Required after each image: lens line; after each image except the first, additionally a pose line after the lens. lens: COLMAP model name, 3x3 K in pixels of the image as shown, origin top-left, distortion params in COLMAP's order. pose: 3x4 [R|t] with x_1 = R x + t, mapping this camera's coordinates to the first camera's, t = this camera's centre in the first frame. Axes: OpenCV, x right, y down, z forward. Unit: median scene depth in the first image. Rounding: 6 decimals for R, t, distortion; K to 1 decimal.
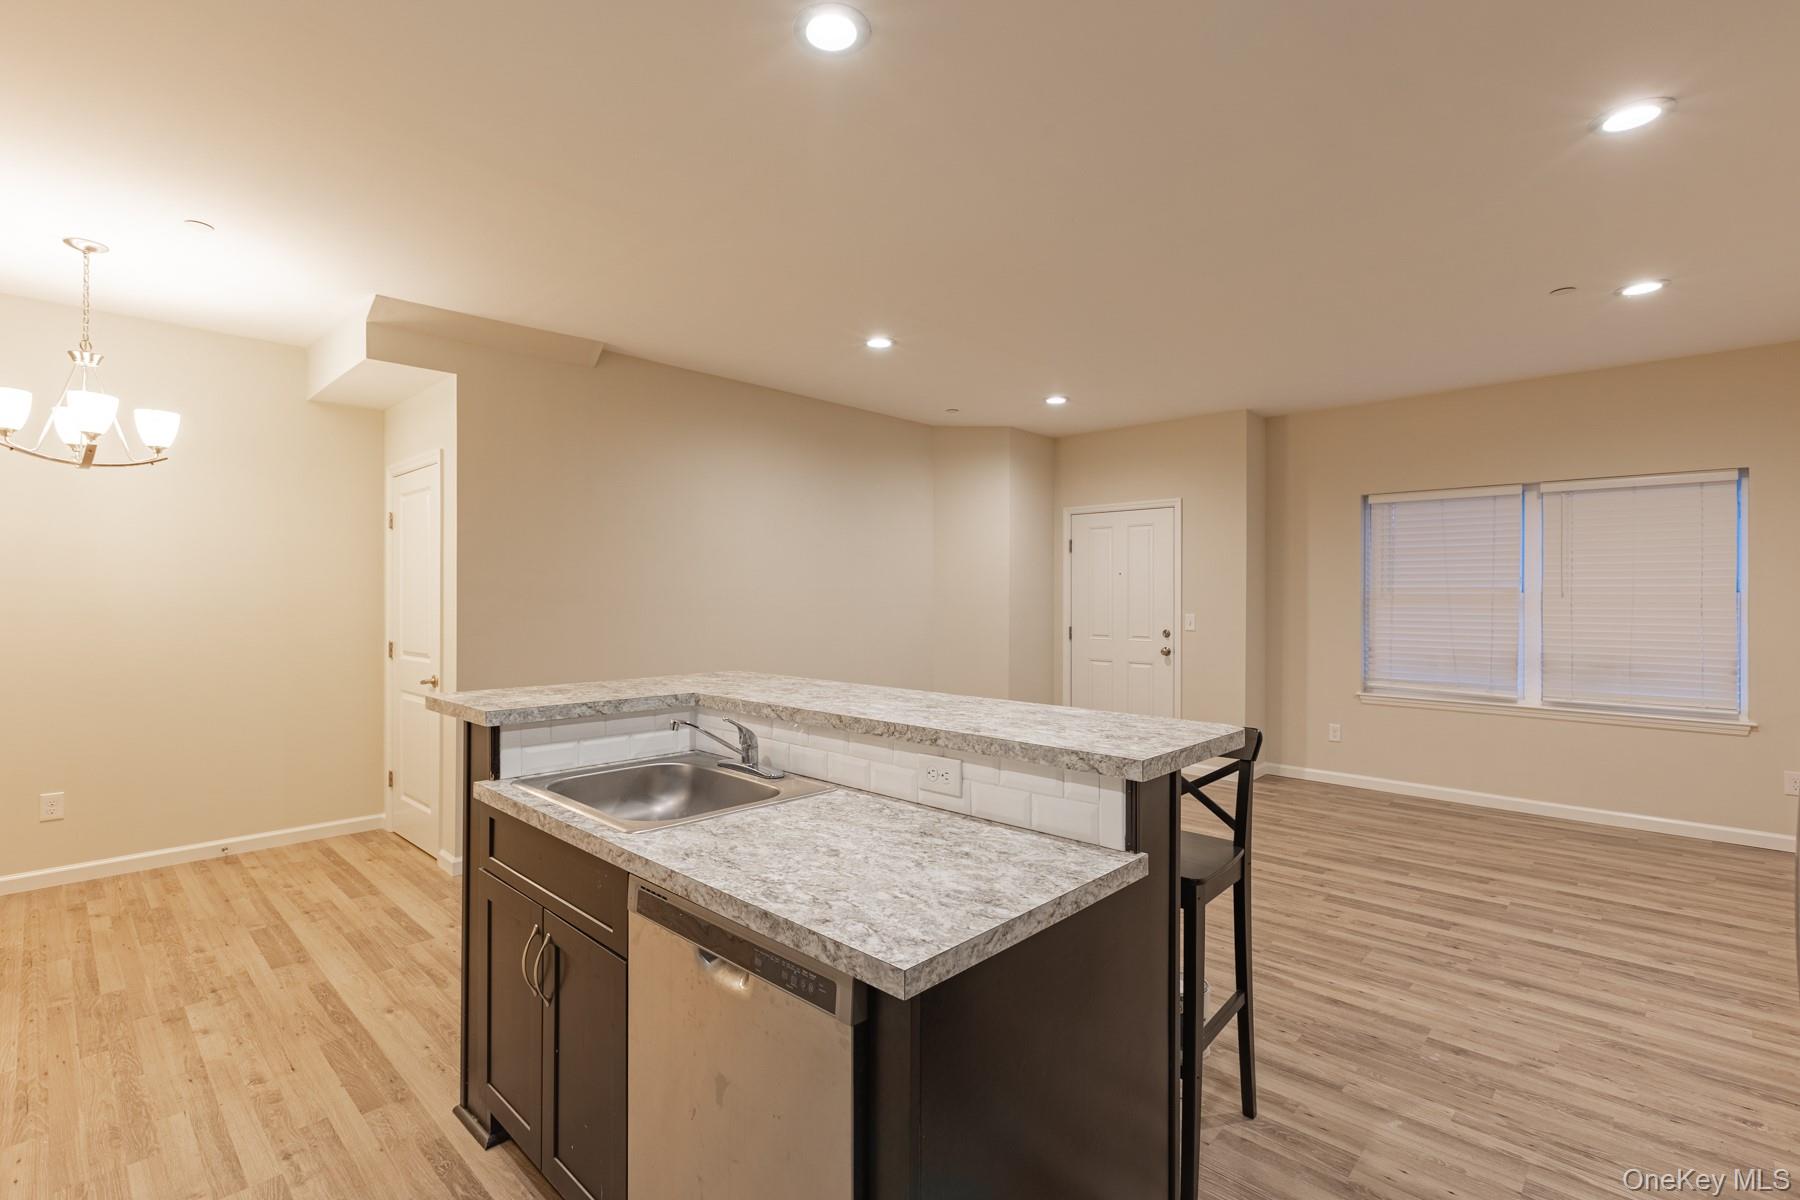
lens RADIAL K [[817.6, 0, 889.7], [0, 817.6, 594.3], [0, 0, 1]] dist [0.003137, -0.000343]
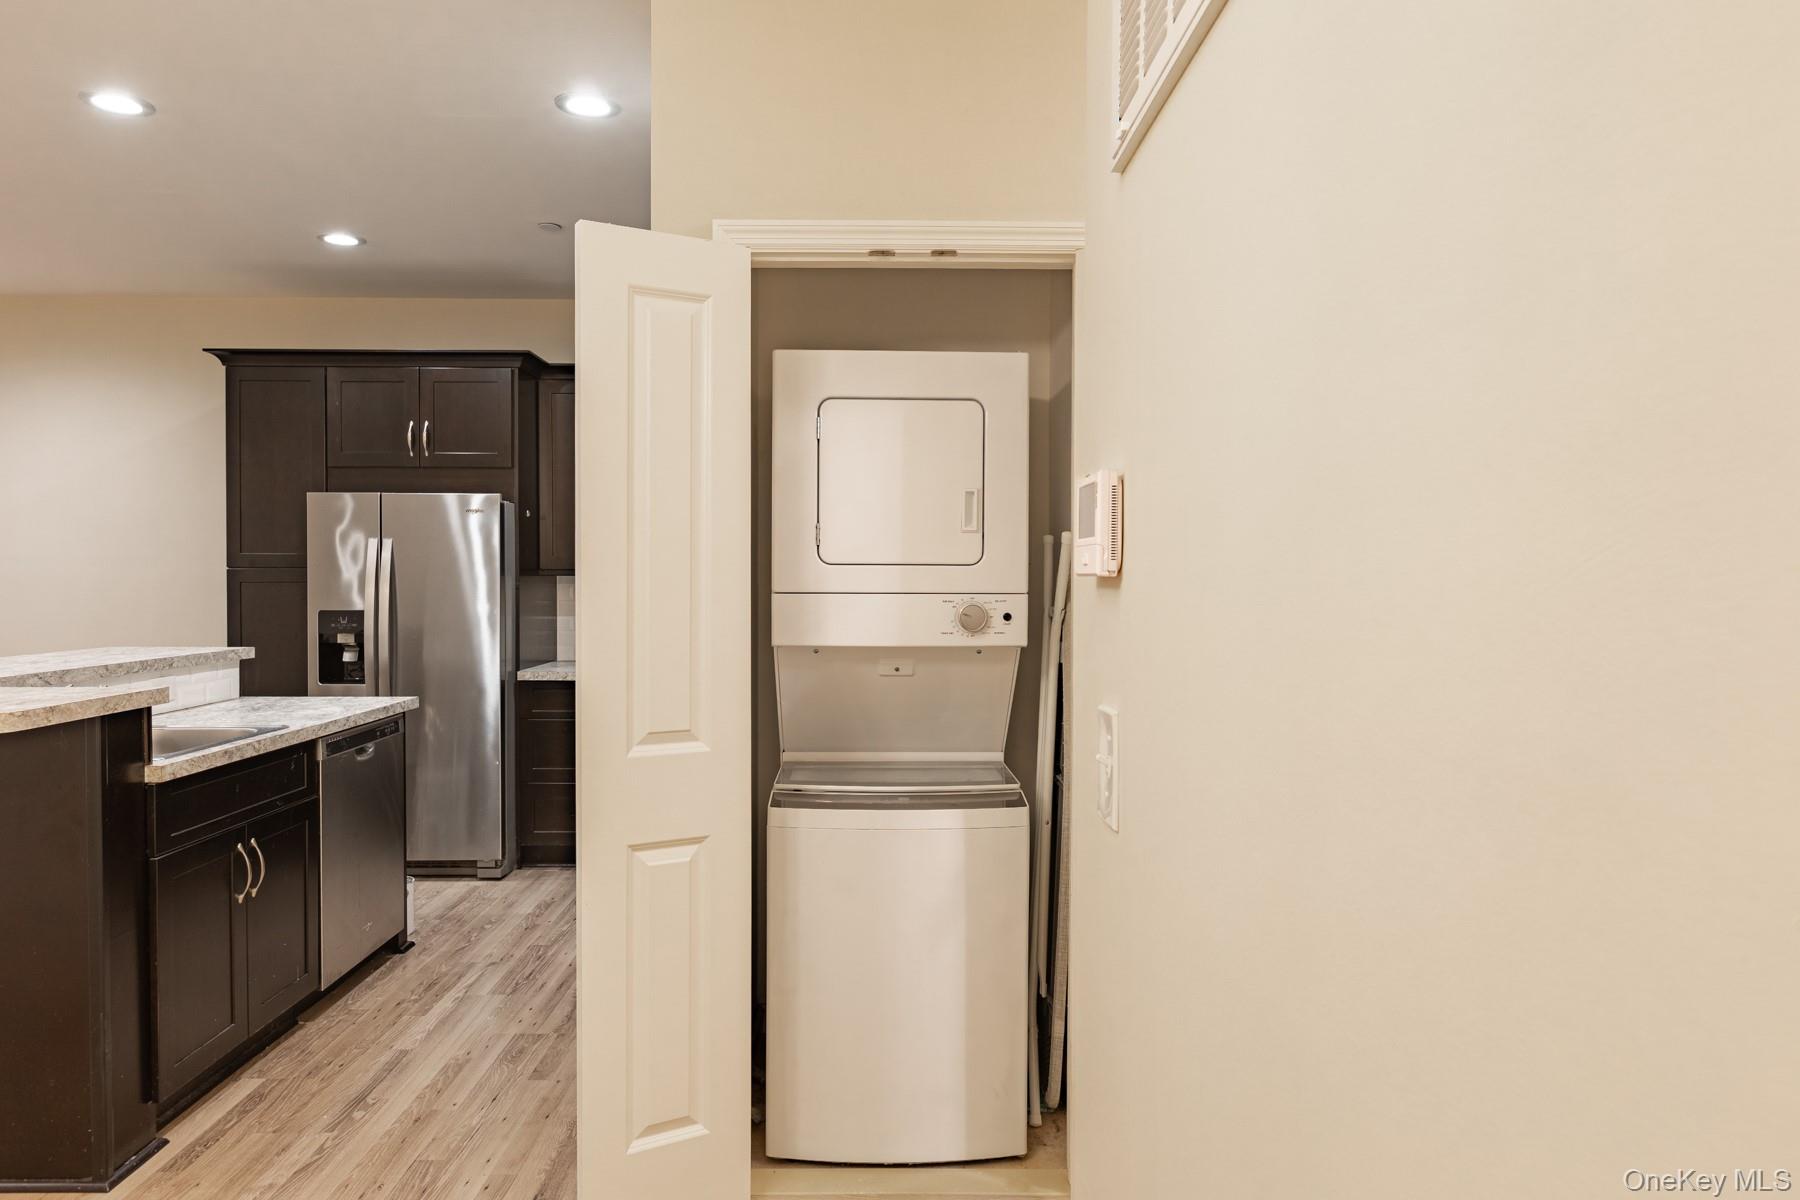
lens RADIAL K [[1134.4, 0, 898.4], [0, 1134.4, 592.4], [0, 0, 1]] dist [-0.007702, -0.002567]
pose [[-0.705098, -0.017075, 0.708904, -1.148844], [-0.005810, 0.999816, 0.018303, 0.001956], [-0.709086, 0.008787, -0.705067, 0.749604]]
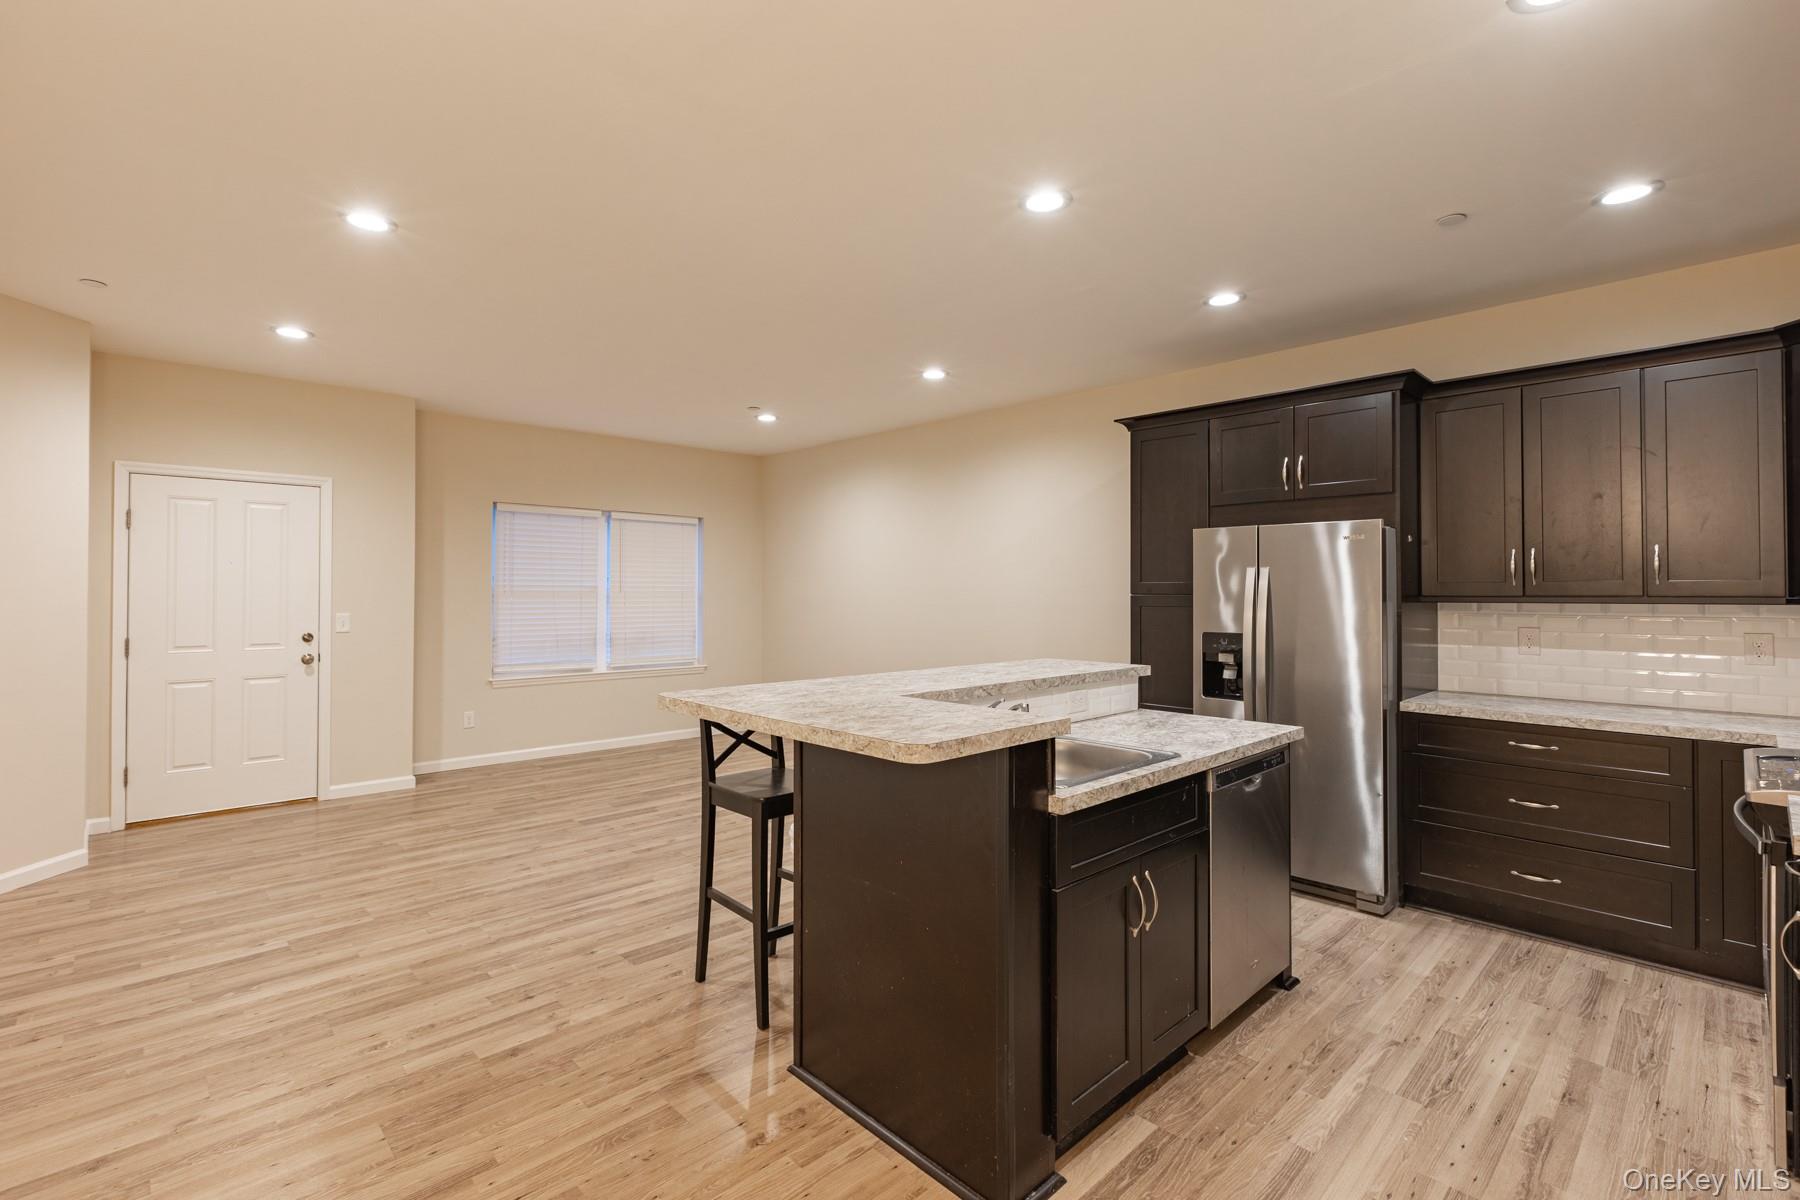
lens RADIAL K [[815.1, 0, 888.4], [0, 815.1, 583.6], [0, 0, 1]] dist [0.006863, -0.002571]
pose [[0.047670, 0.008361, 0.998828, -0.824754], [-0.003160, 0.999961, -0.008220, -0.003233], [-0.998858, -0.002764, 0.047694, 0.659888]]
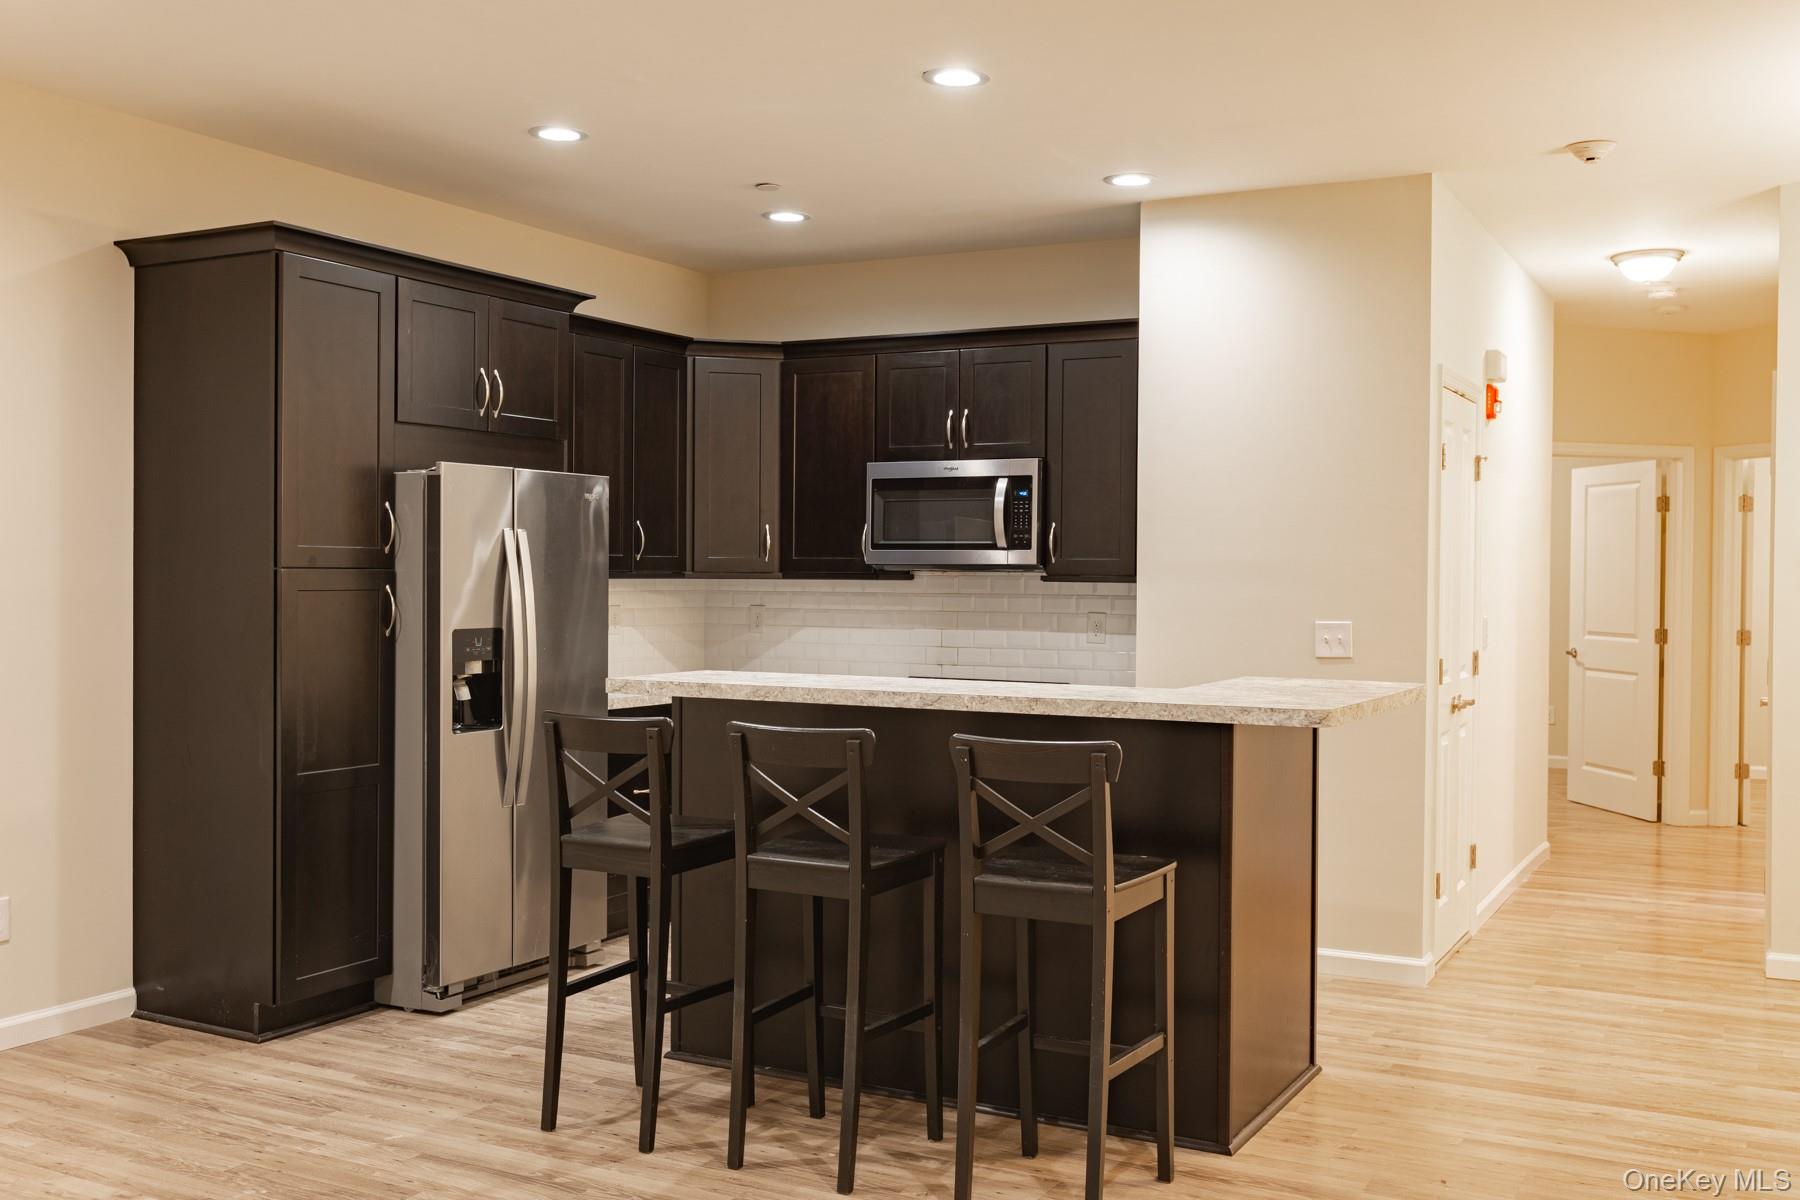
lens RADIAL K [[1706.7, 0, 900.0], [0, 1706.7, 600.0], [0, 0, 1]] dist [0.000428, -0.023022]
pose [[-0.961249, -0.004550, -0.275645, 0.358856], [-0.008621, 0.999871, 0.013559, 0.004536], [0.275548, 0.015410, -0.961164, 1.791428]]
